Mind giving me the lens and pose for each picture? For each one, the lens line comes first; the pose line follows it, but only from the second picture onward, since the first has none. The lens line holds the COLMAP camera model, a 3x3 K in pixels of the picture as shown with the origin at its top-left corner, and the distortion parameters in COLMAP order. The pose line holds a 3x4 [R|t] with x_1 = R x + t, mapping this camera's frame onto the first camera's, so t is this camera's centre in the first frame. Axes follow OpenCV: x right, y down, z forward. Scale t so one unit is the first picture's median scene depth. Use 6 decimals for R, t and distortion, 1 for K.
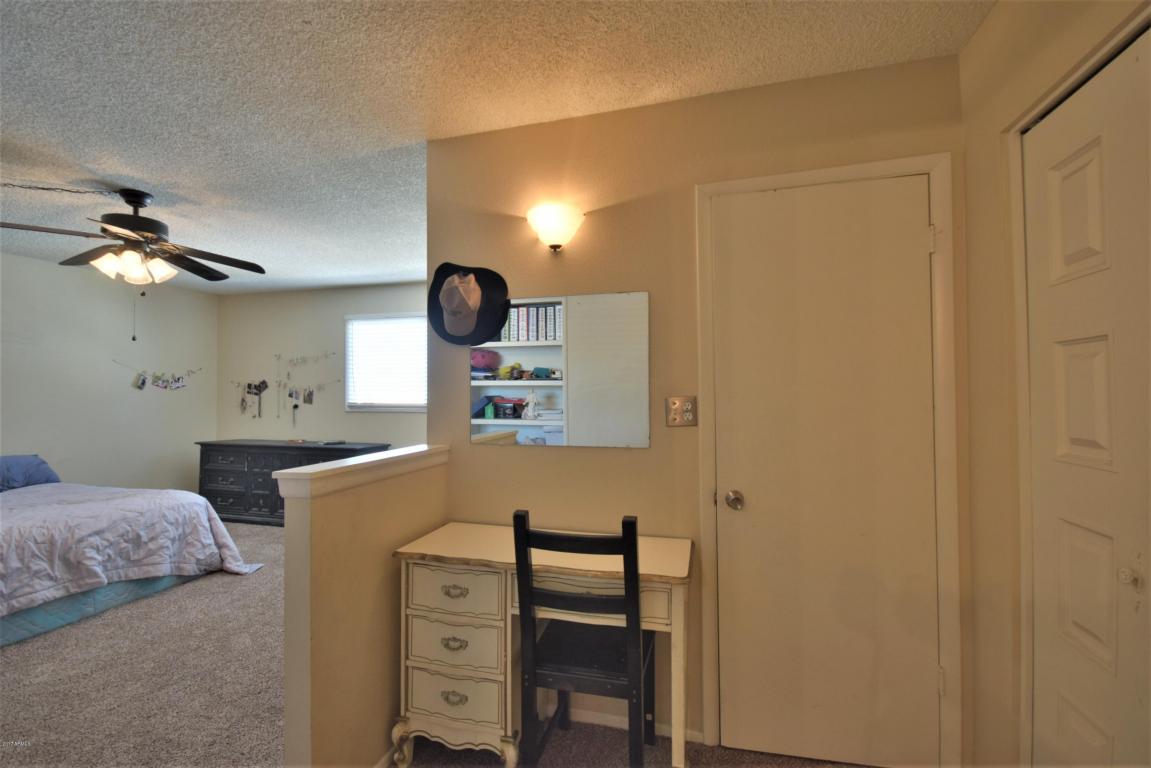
lens RADIAL K [[520.6, 0, 632.4], [0, 520.6, 385.4], [0, 0, 1]] dist [0.012416, -0.012546]
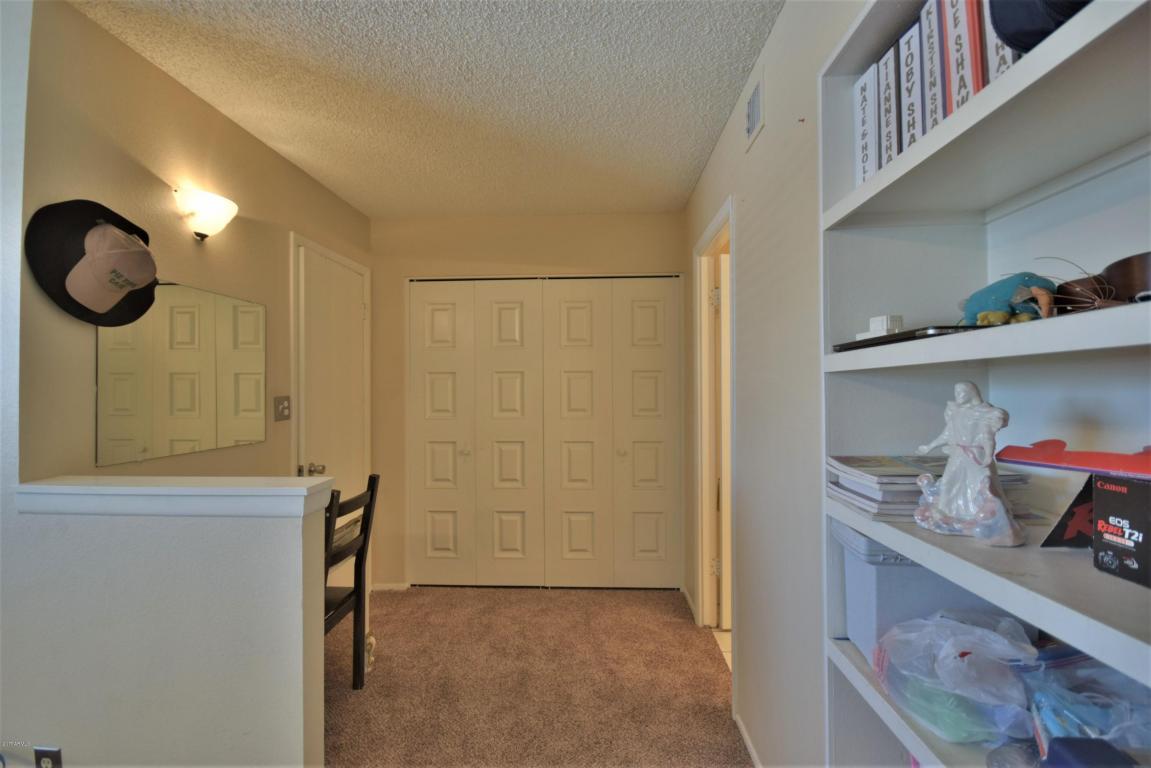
lens RADIAL K [[520.6, 0, 574.0], [0, 520.6, 382.2], [0, 0, 1]] dist [0.012416, -0.012546]
pose [[-0.217612, 0.016148, 0.975902, -1.531897], [-0.007193, 0.999809, -0.018148, 0.004185], [-0.976009, -0.010969, -0.217454, 0.724549]]
